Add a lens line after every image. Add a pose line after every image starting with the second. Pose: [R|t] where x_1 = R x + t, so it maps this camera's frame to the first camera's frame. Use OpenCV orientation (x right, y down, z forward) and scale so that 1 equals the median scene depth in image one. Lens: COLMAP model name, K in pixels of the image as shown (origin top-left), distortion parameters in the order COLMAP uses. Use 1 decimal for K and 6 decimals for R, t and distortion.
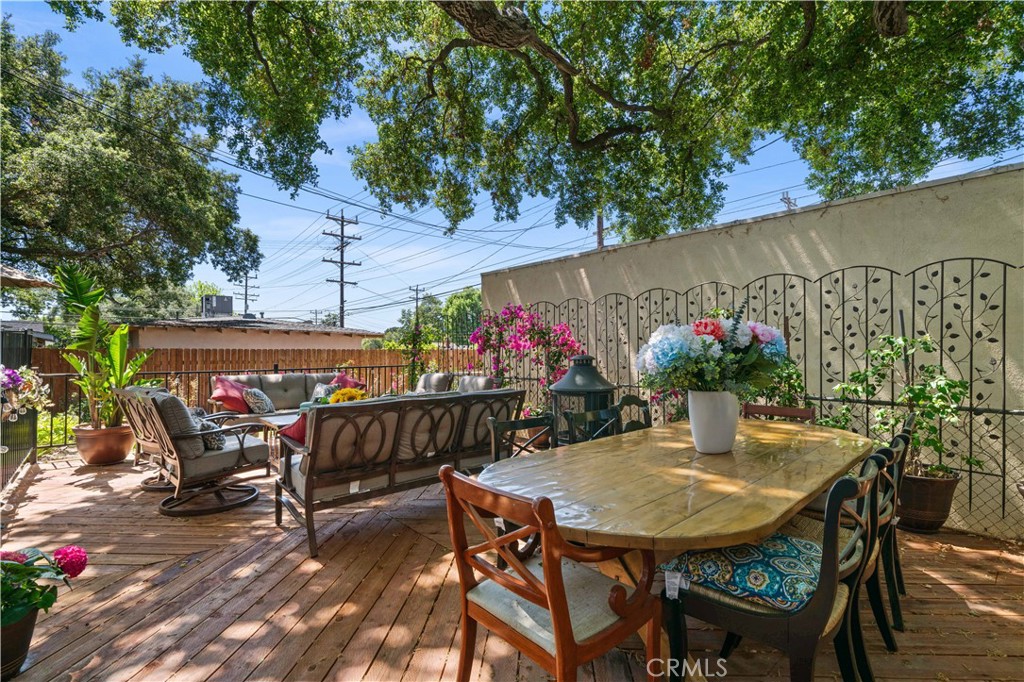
lens RADIAL K [[451.8, 0, 512.0], [0, 451.8, 341.0], [0, 0, 1]] dist [0.002076, 0.000288]
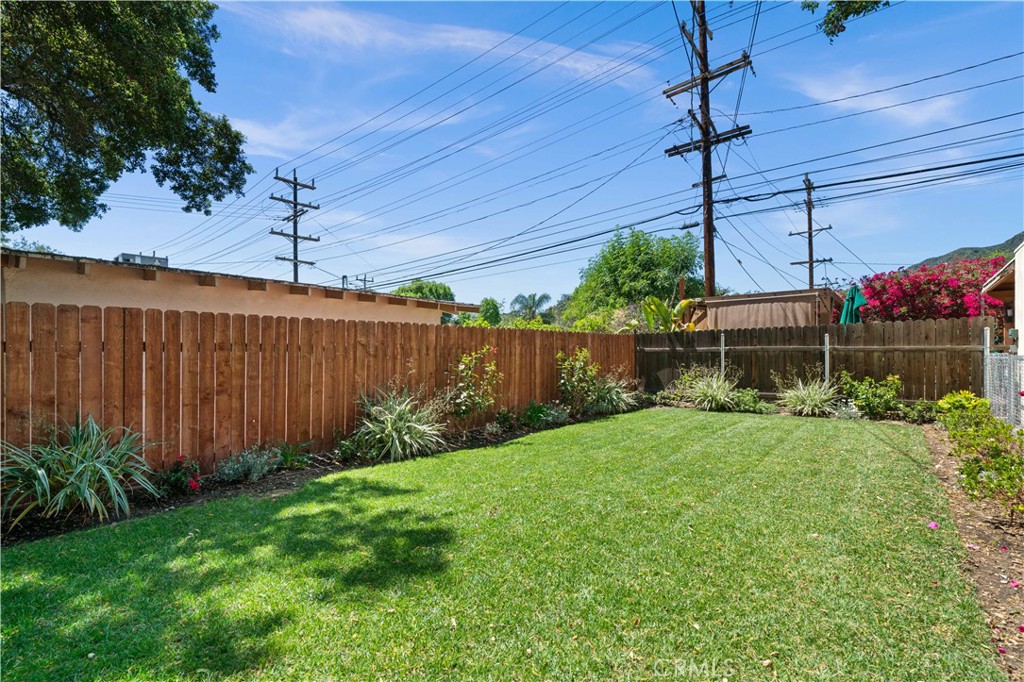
lens RADIAL K [[454.7, 0, 510.7], [0, 454.7, 348.3], [0, 0, 1]] dist [0.000934, -0.000128]
pose [[0.988203, -0.005308, 0.153055, -0.319914], [0.002992, 0.999878, 0.015357, 0.029204], [-0.153118, -0.014718, 0.988098, 0.385236]]
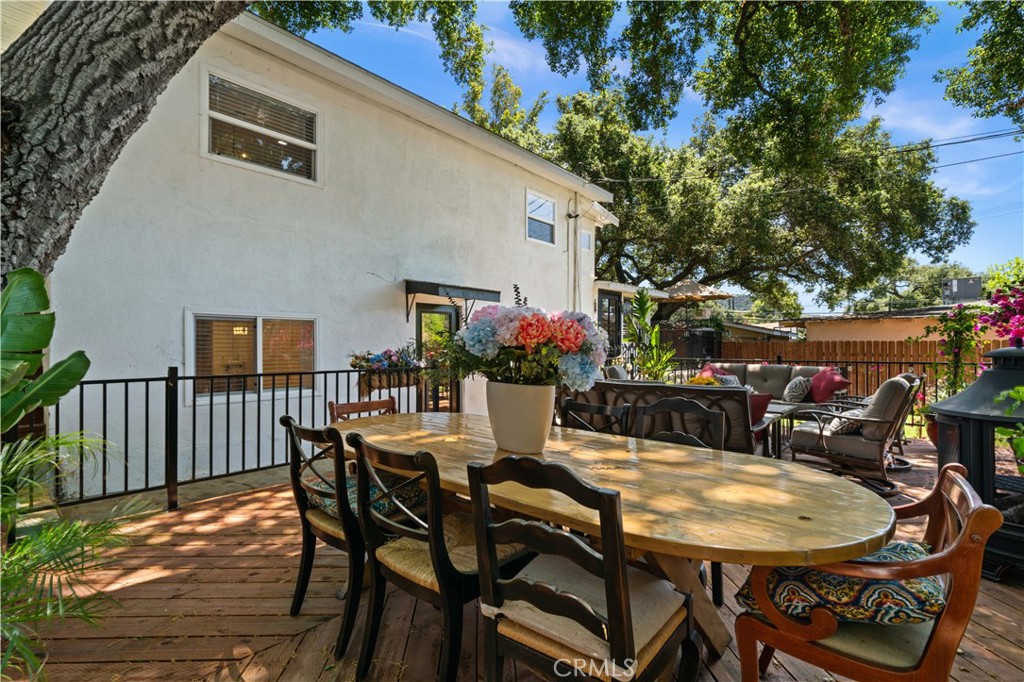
lens RADIAL K [[451.8, 0, 512.0], [0, 451.8, 341.0], [0, 0, 1]] dist [0.002076, 0.000288]
pose [[0.073026, -0.006363, -0.997310, 0.186066], [0.022618, 0.999733, -0.004722, 0.003468], [0.997074, -0.022213, 0.073150, 0.124227]]
